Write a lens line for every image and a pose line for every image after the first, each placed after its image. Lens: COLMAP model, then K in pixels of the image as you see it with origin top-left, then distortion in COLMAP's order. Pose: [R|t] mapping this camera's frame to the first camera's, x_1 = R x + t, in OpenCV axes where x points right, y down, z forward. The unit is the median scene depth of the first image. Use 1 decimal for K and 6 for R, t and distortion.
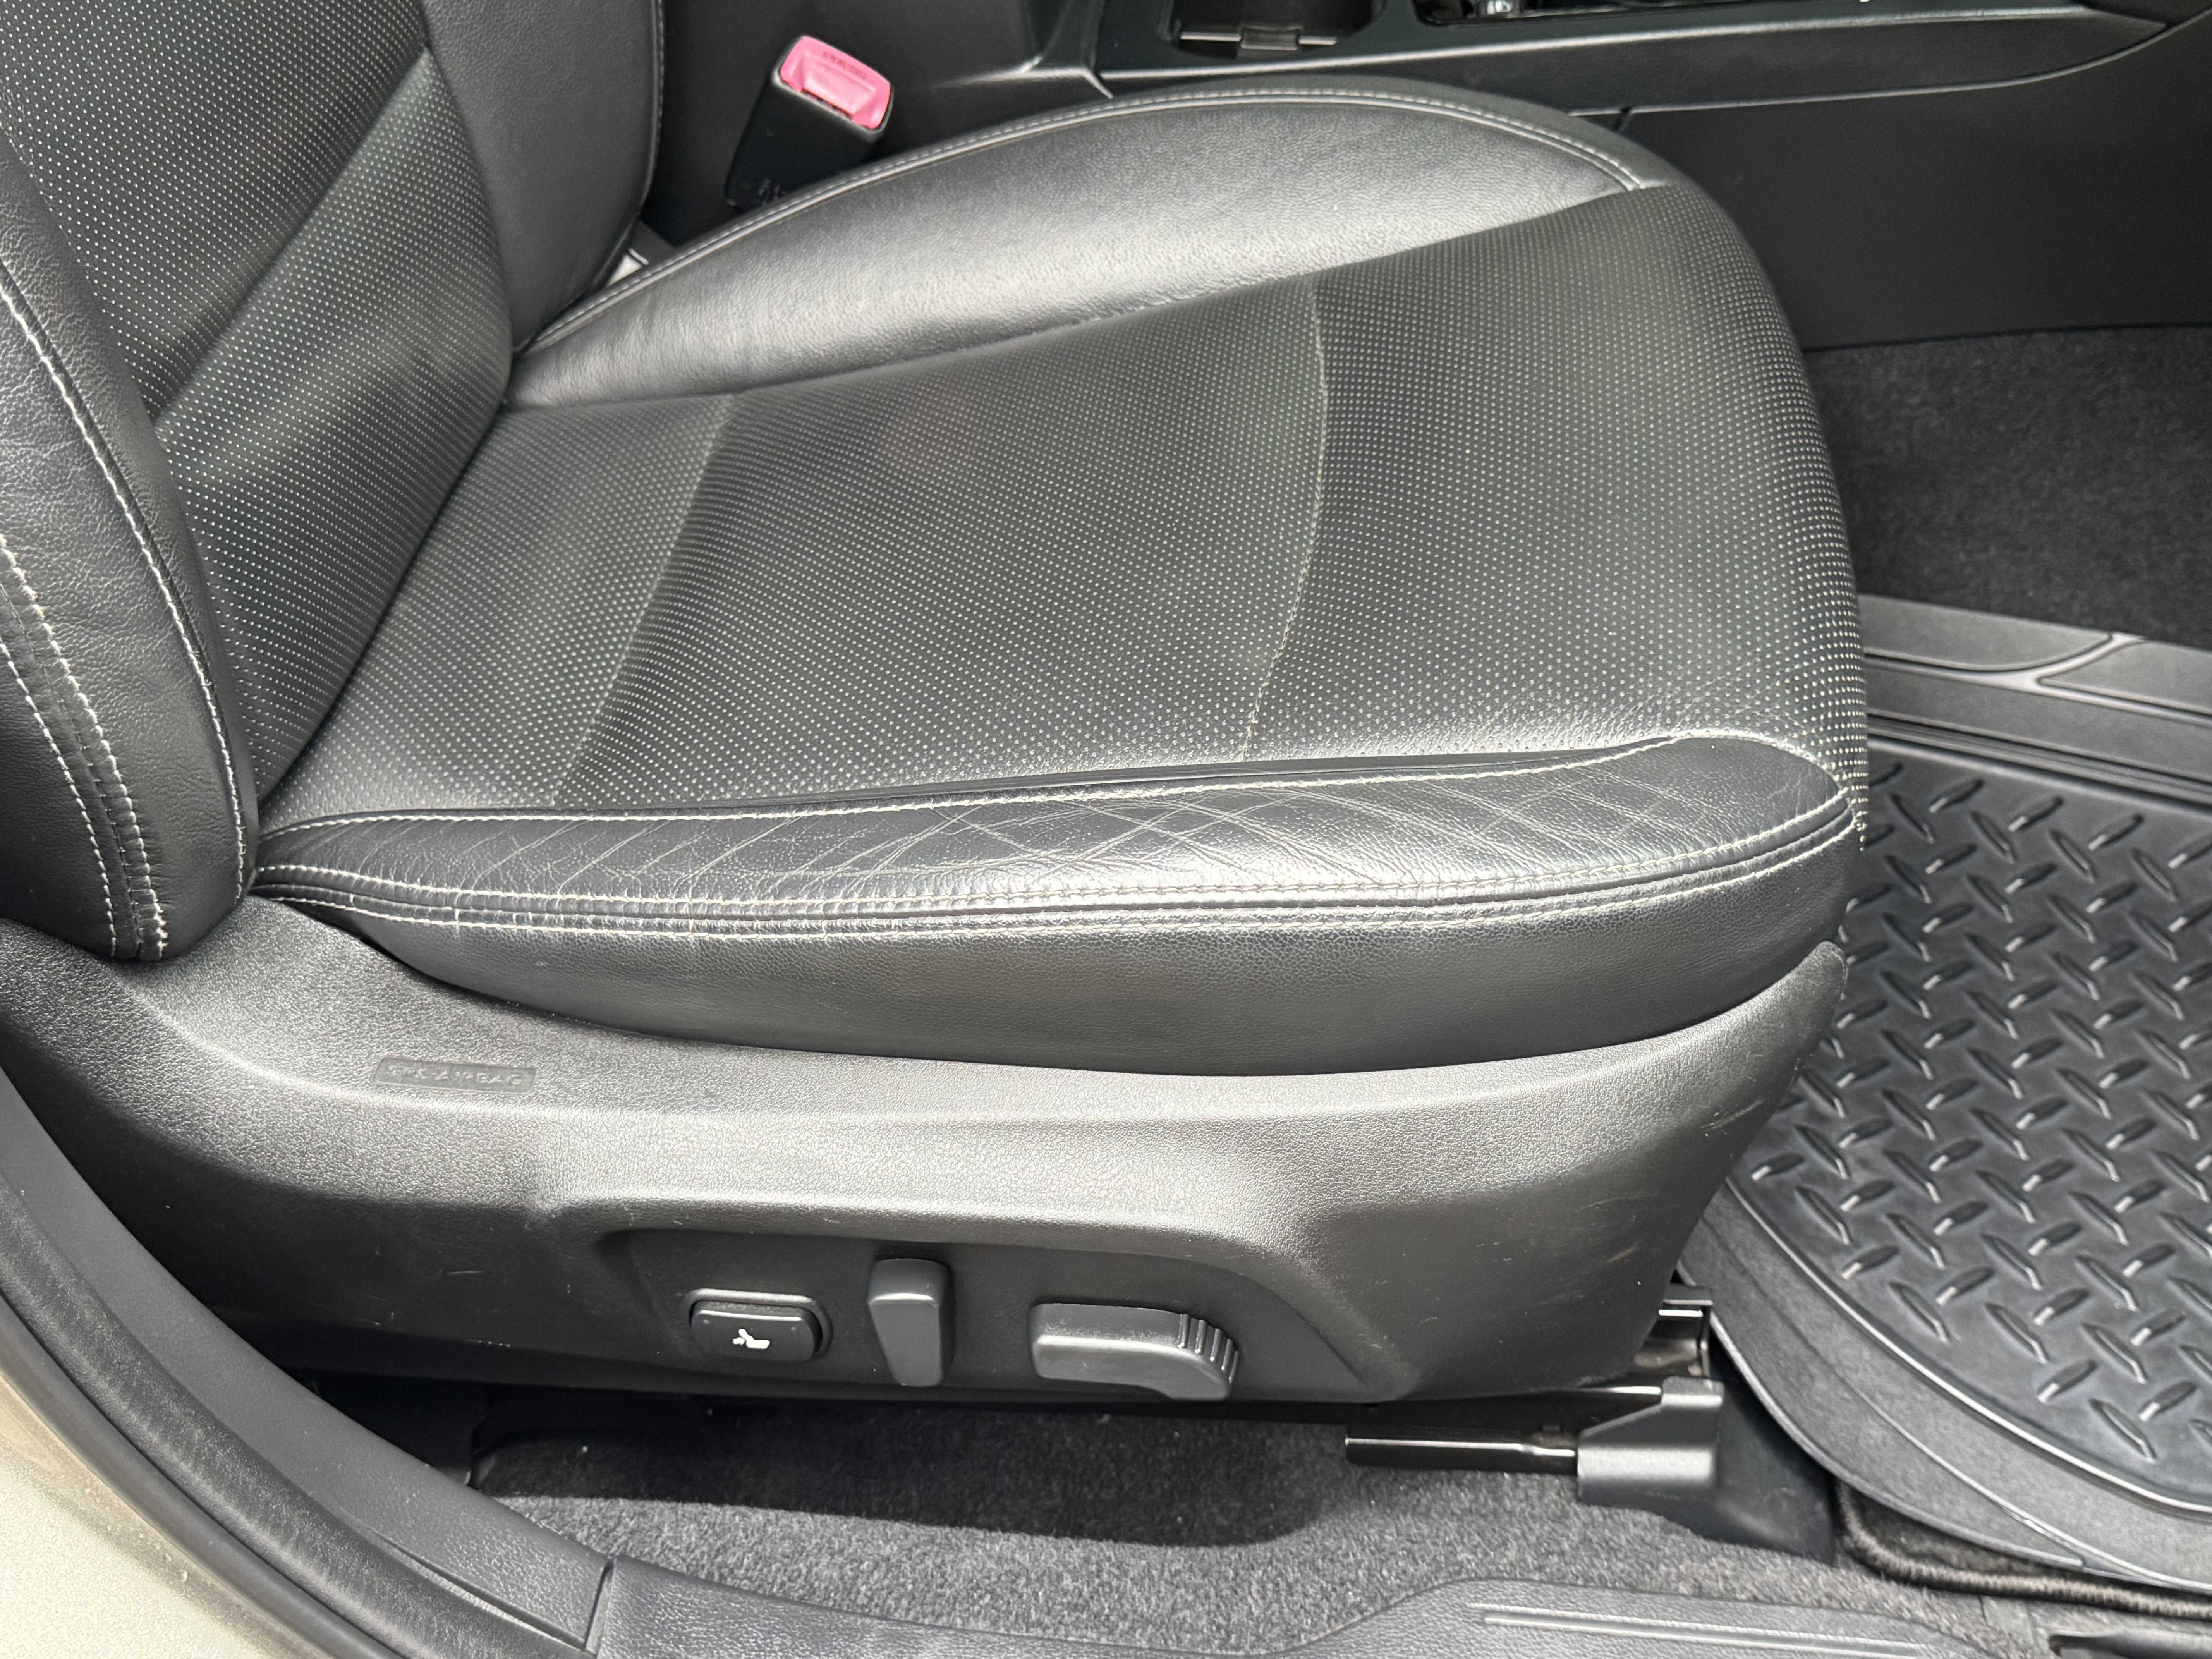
lens RADIAL K [[2507.2, 0, 1106.0], [0, 2507.2, 829.5], [0, 0, 1]] dist [0.259414, -0.726930]
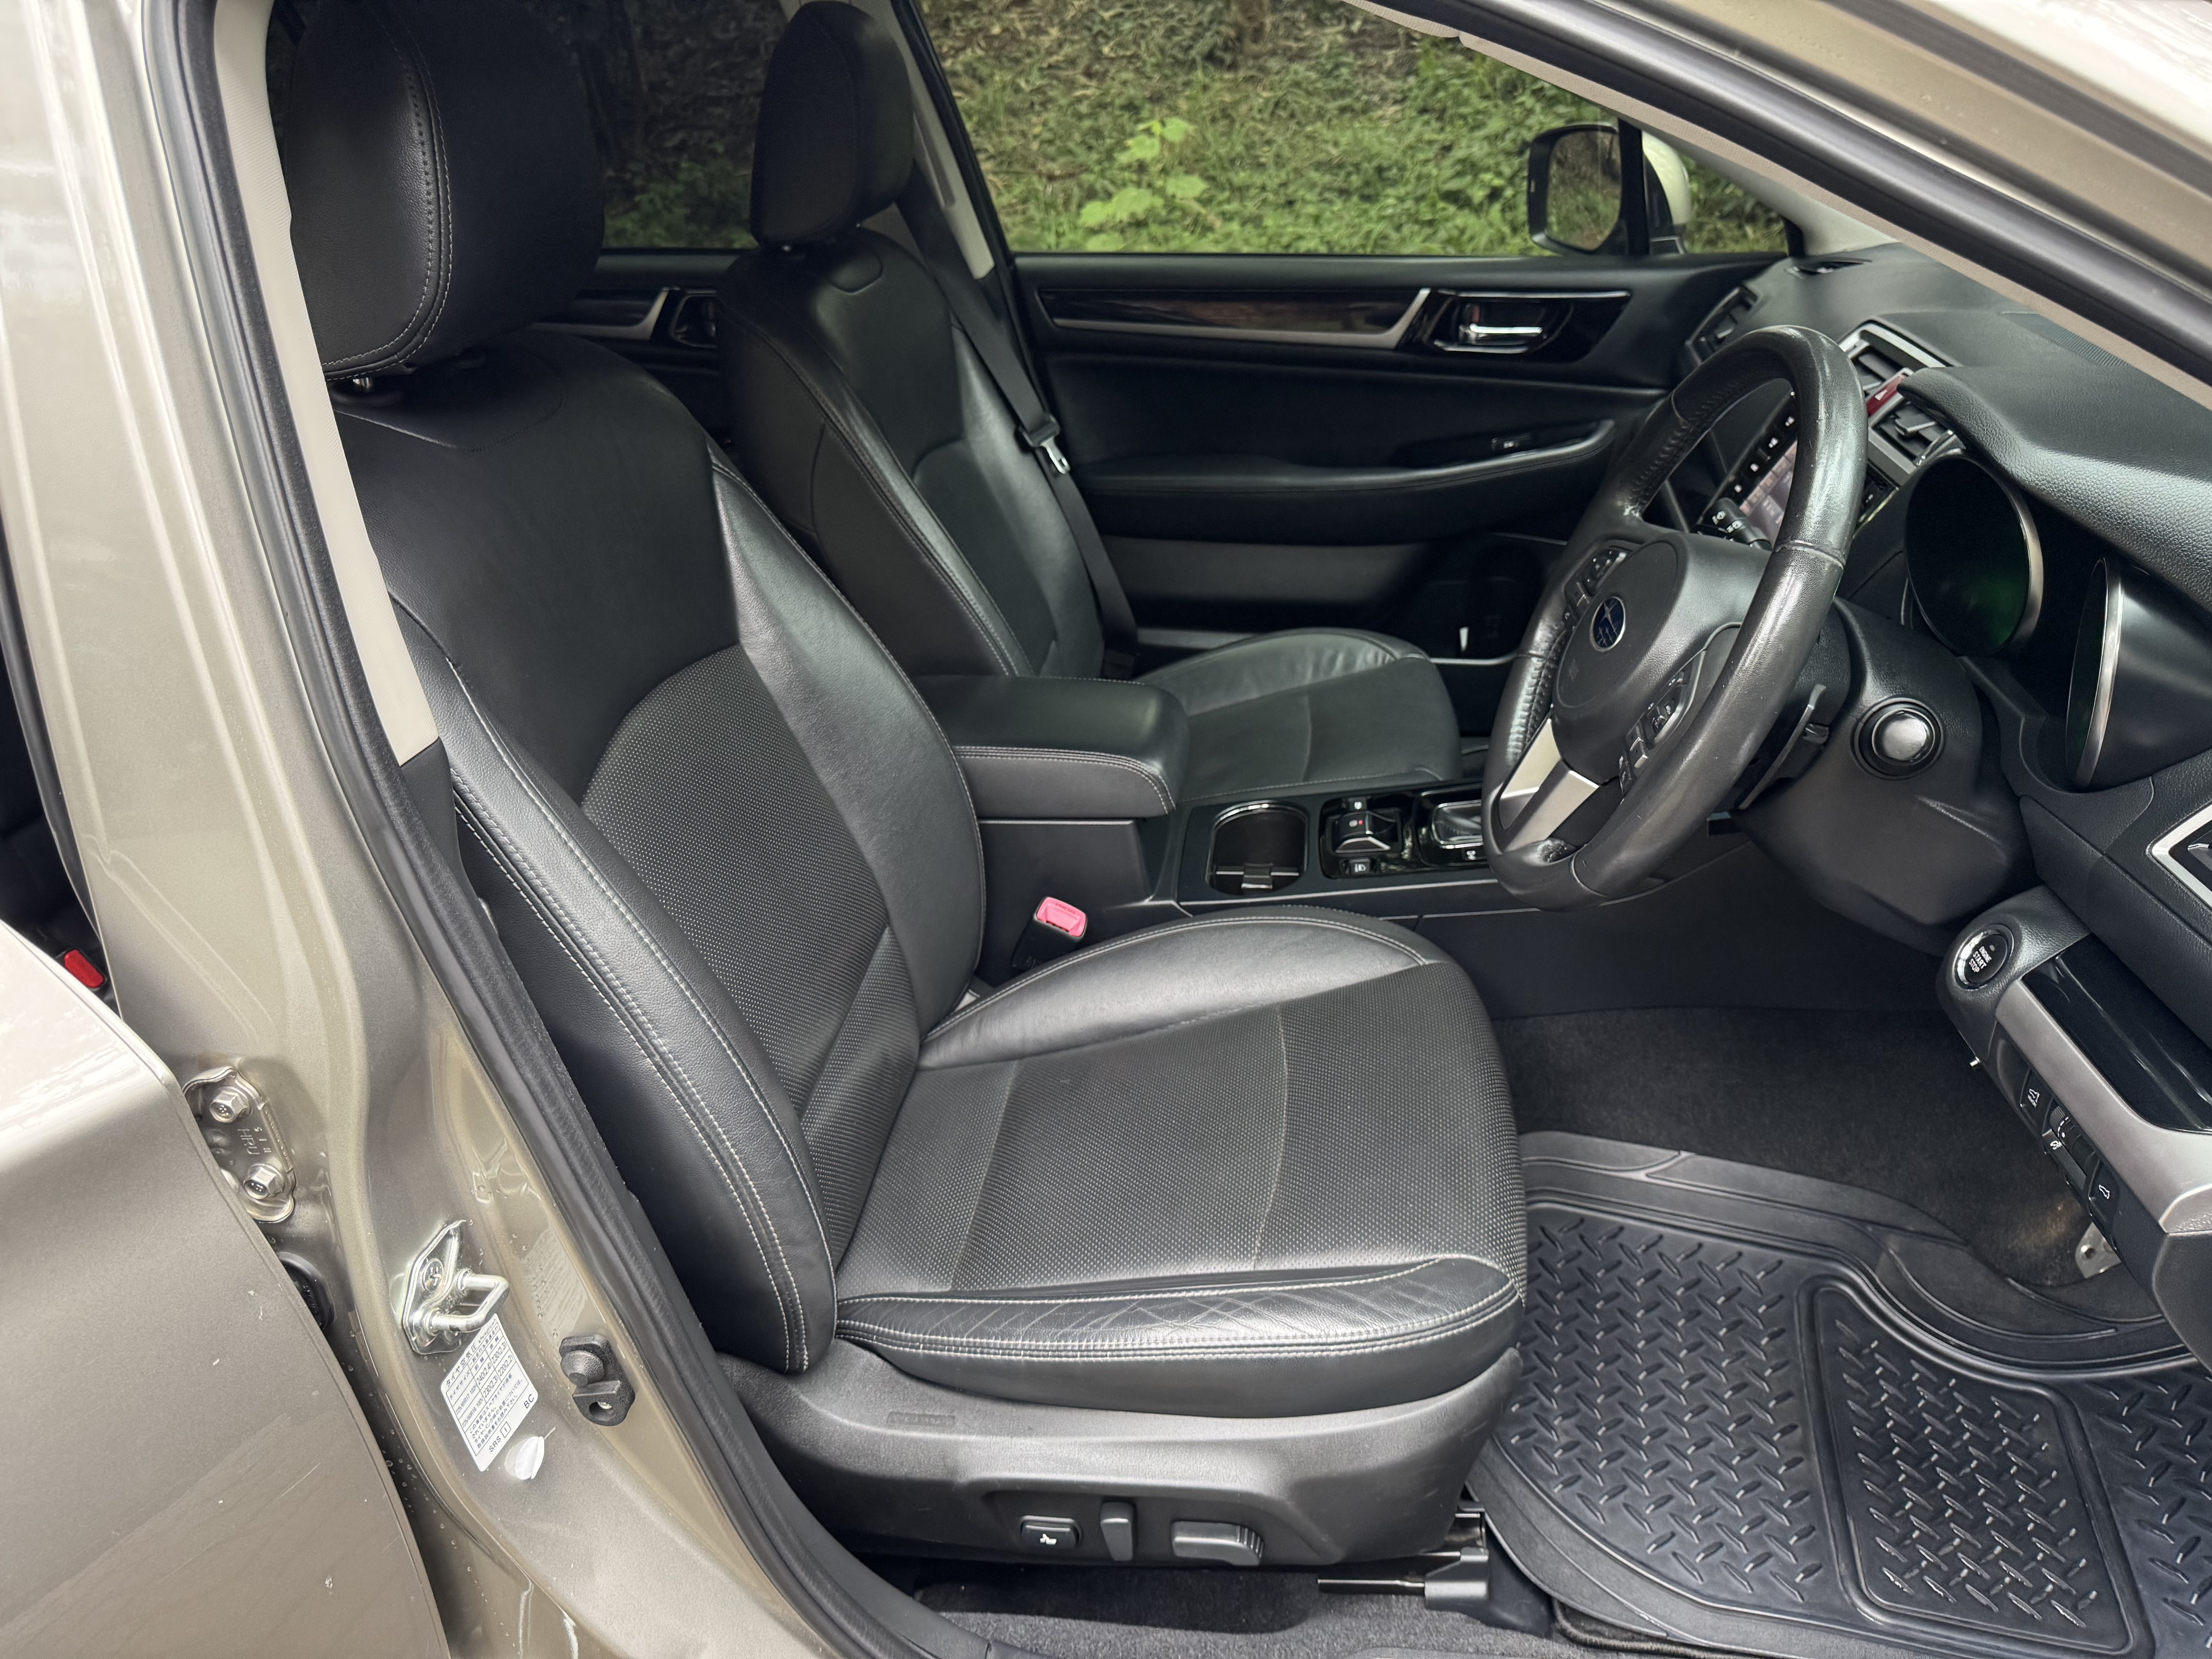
lens RADIAL K [[1593.0, 0, 1106.0], [0, 1593.0, 829.5], [0, 0, 1]] dist [0.055311, -0.102134]
pose [[0.997745, -0.039177, -0.054506, 0.012926], [0.028114, 0.981256, -0.190648, -0.131074], [0.060953, 0.188686, 0.980144, -0.466872]]
